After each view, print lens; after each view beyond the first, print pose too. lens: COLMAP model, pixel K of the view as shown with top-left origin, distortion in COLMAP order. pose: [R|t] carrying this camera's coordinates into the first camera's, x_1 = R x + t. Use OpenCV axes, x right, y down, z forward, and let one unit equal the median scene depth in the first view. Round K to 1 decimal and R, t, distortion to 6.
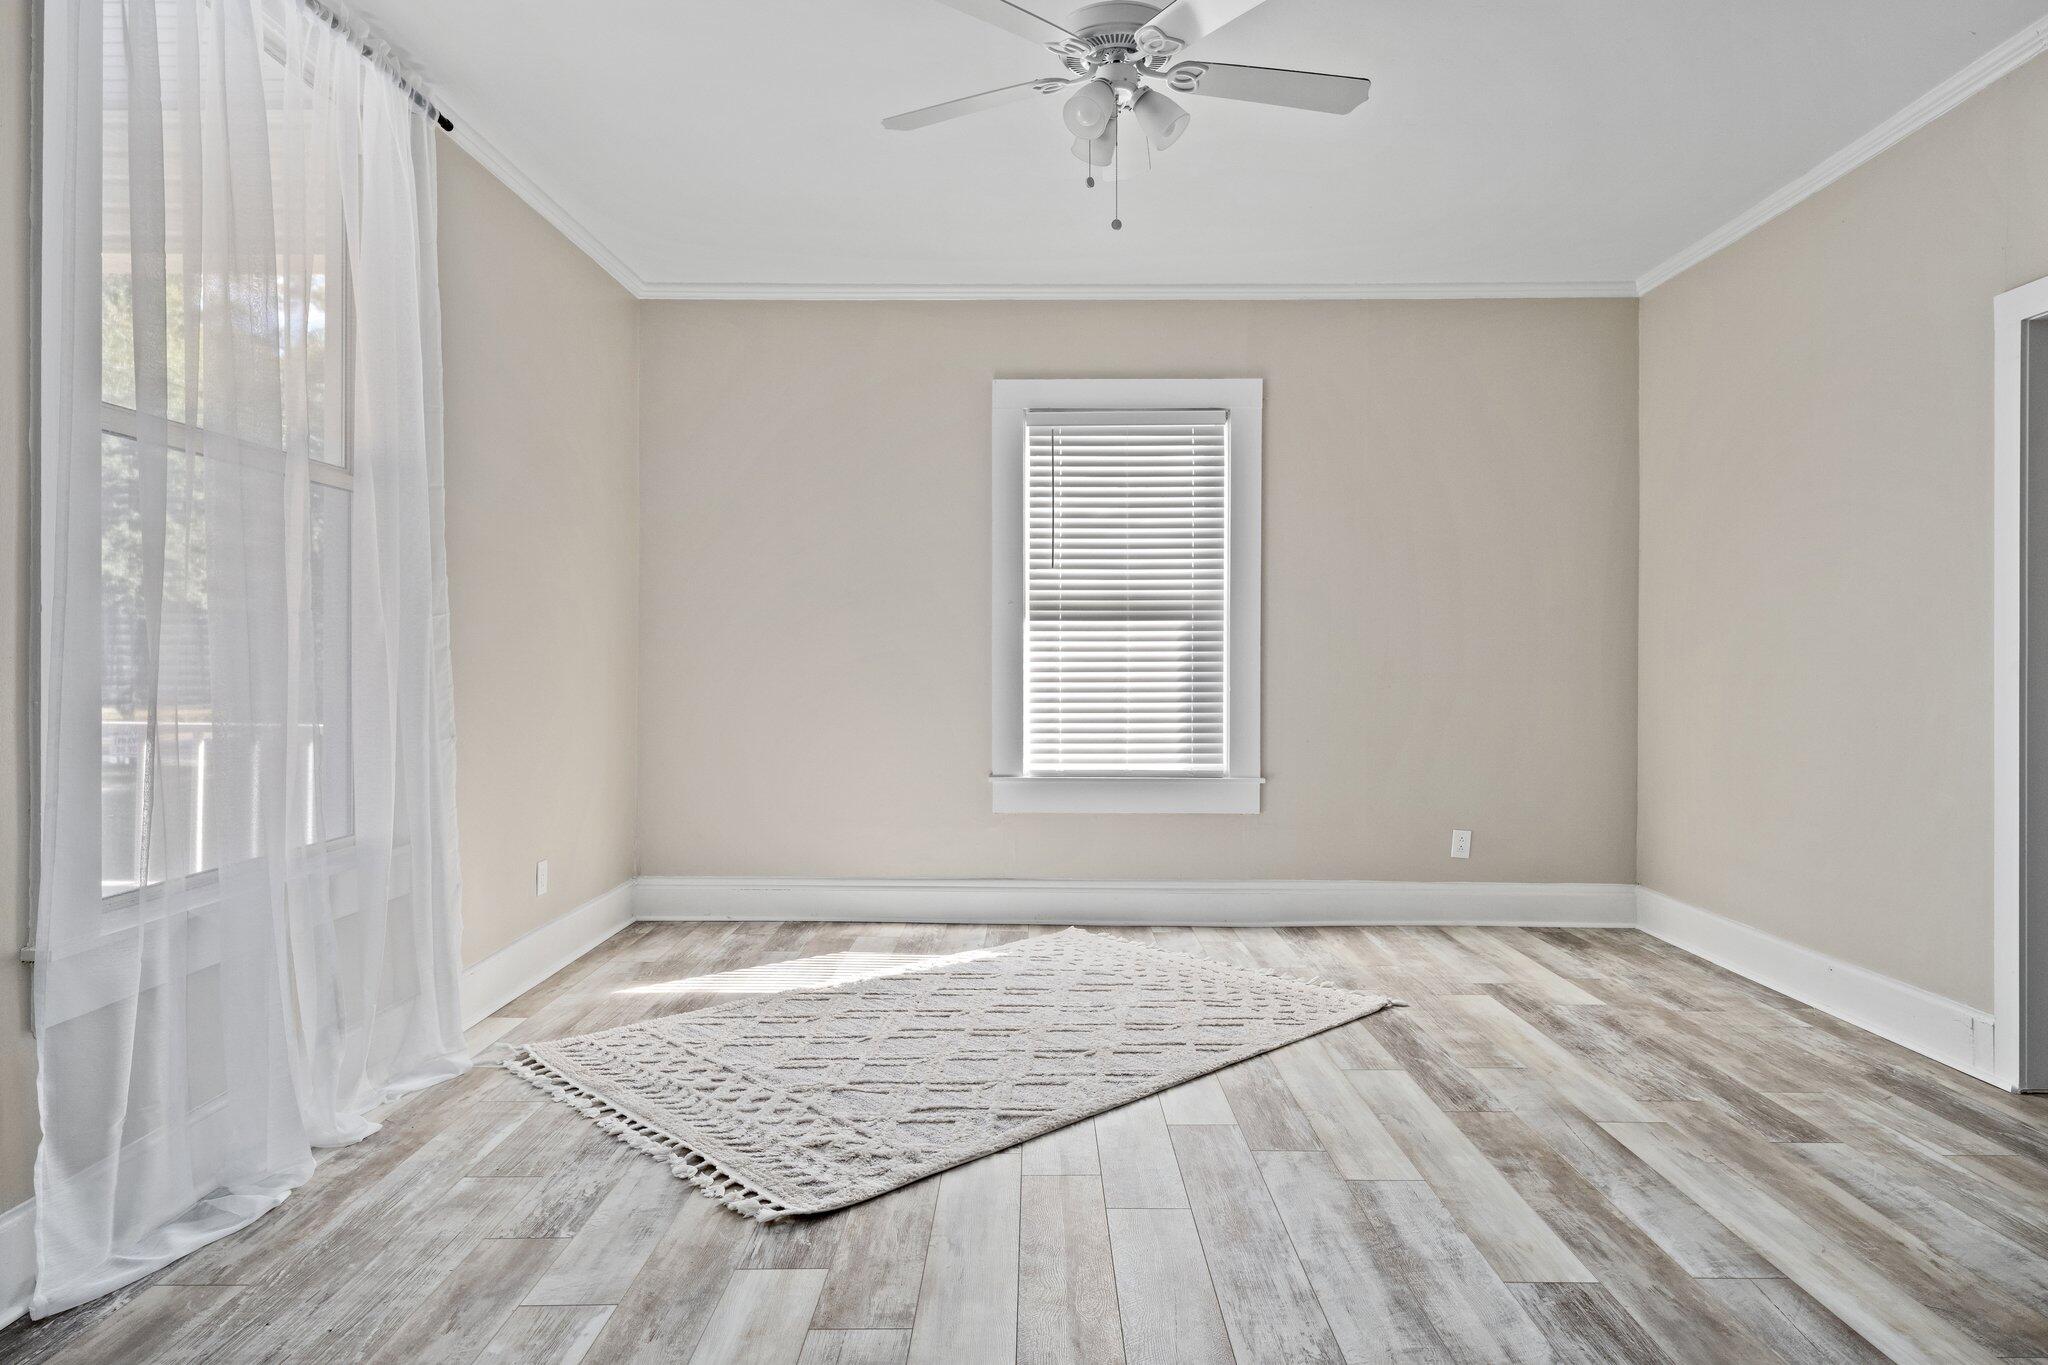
lens RADIAL K [[1198.9, 0, 1027.8], [0, 1198.9, 671.4], [0, 0, 1]] dist [0.001977, 0.001659]
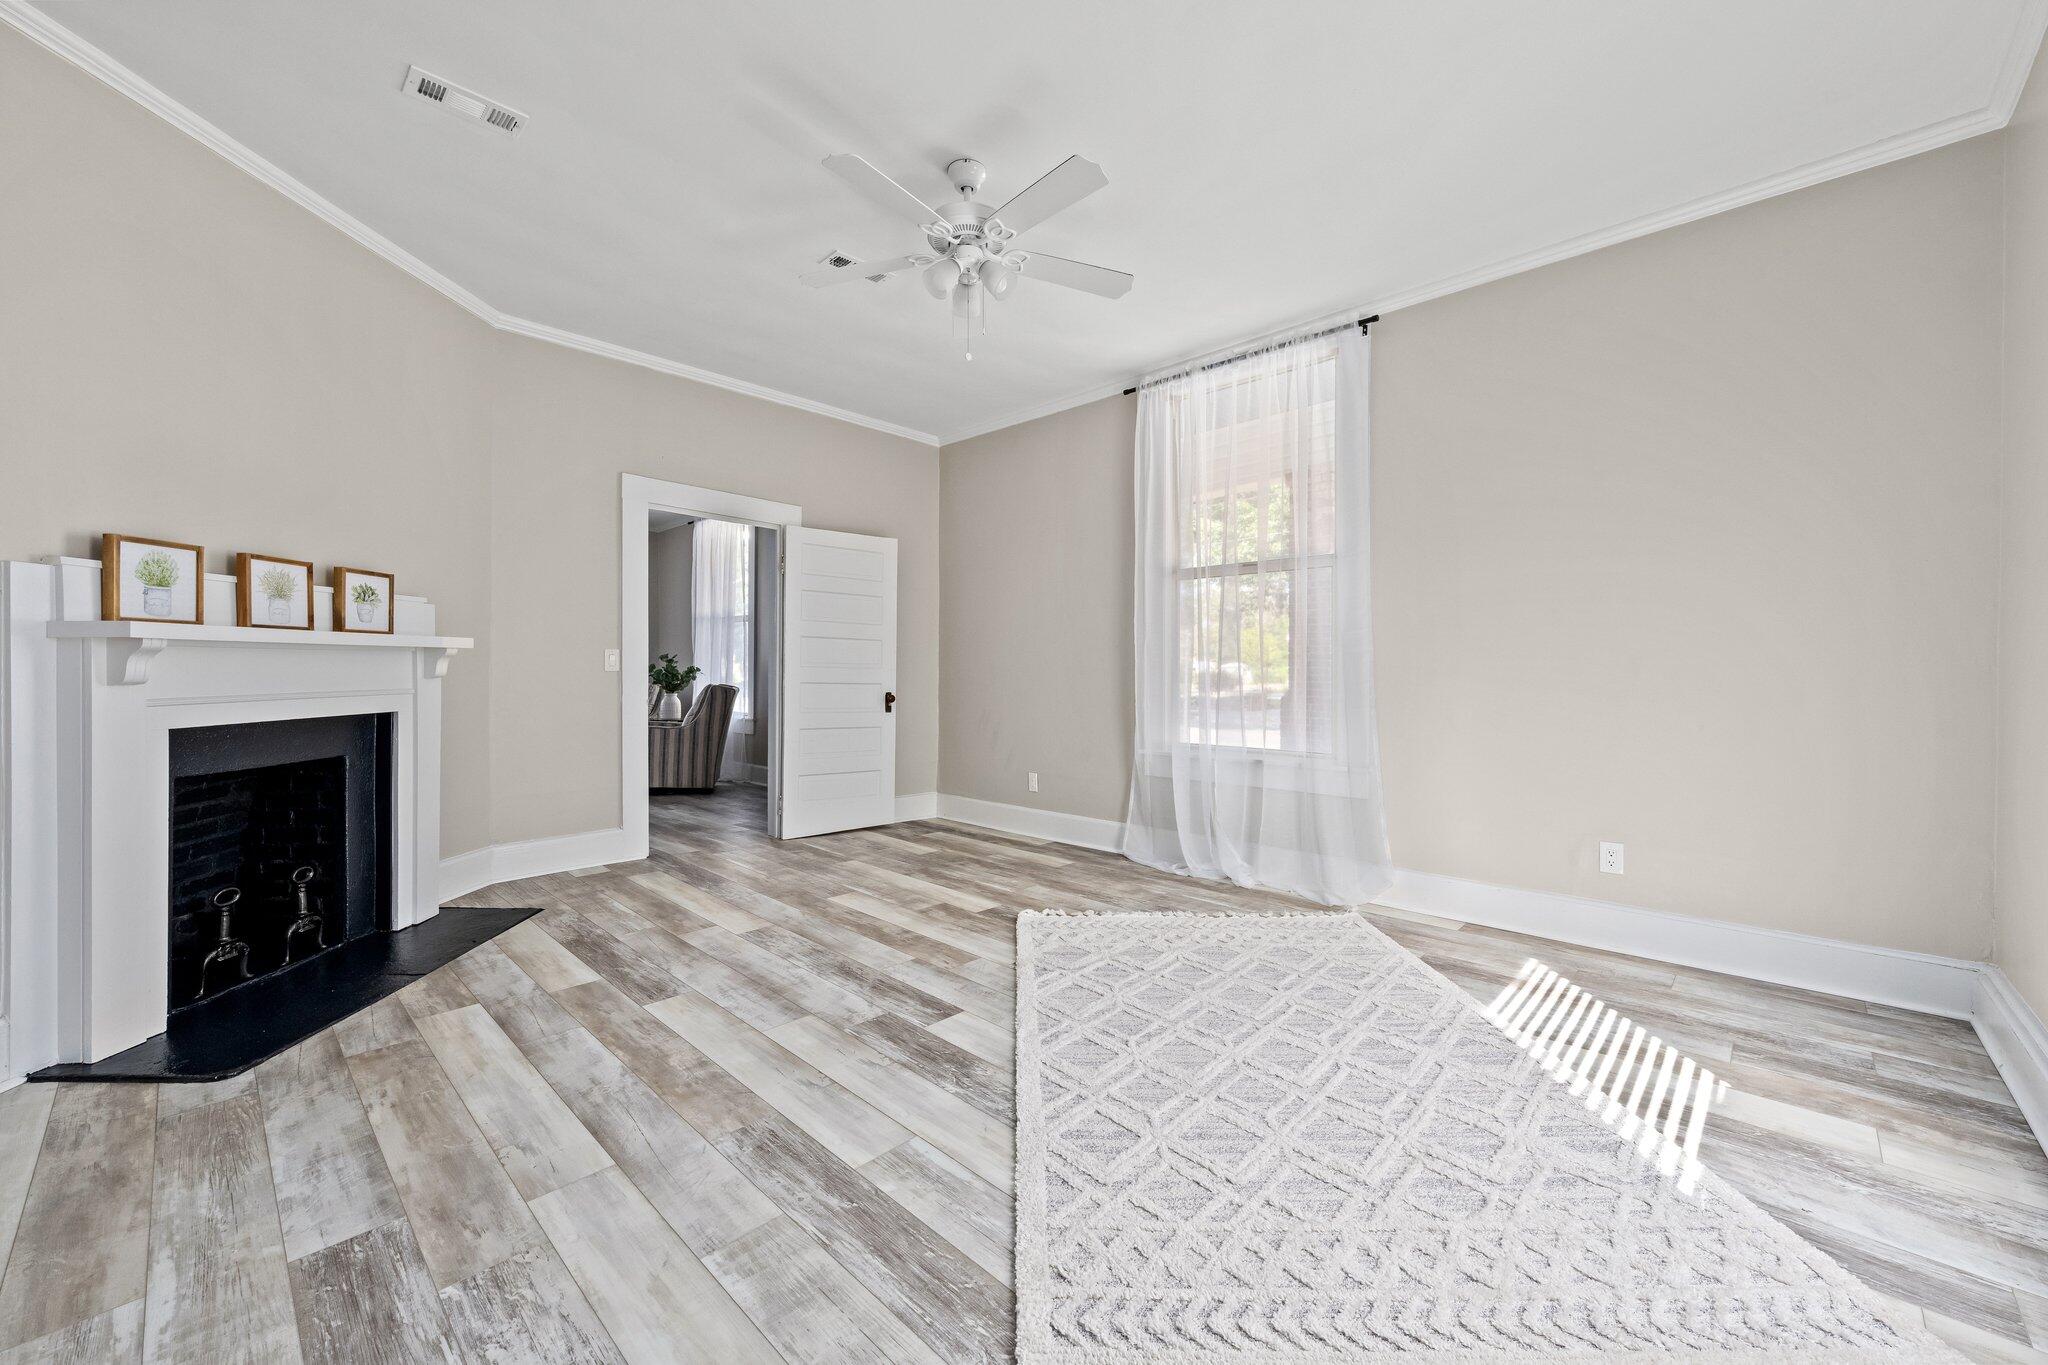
lens RADIAL K [[797.1, 0, 1013.1], [0, 797.1, 662.4], [0, 0, 1]] dist [-0.000801, -0.000180]
pose [[-0.689393, -0.004223, -0.724375, 0.795784], [-0.004503, 0.999989, -0.001544, 0.005730], [0.724373, 0.002198, -0.689404, 1.841820]]
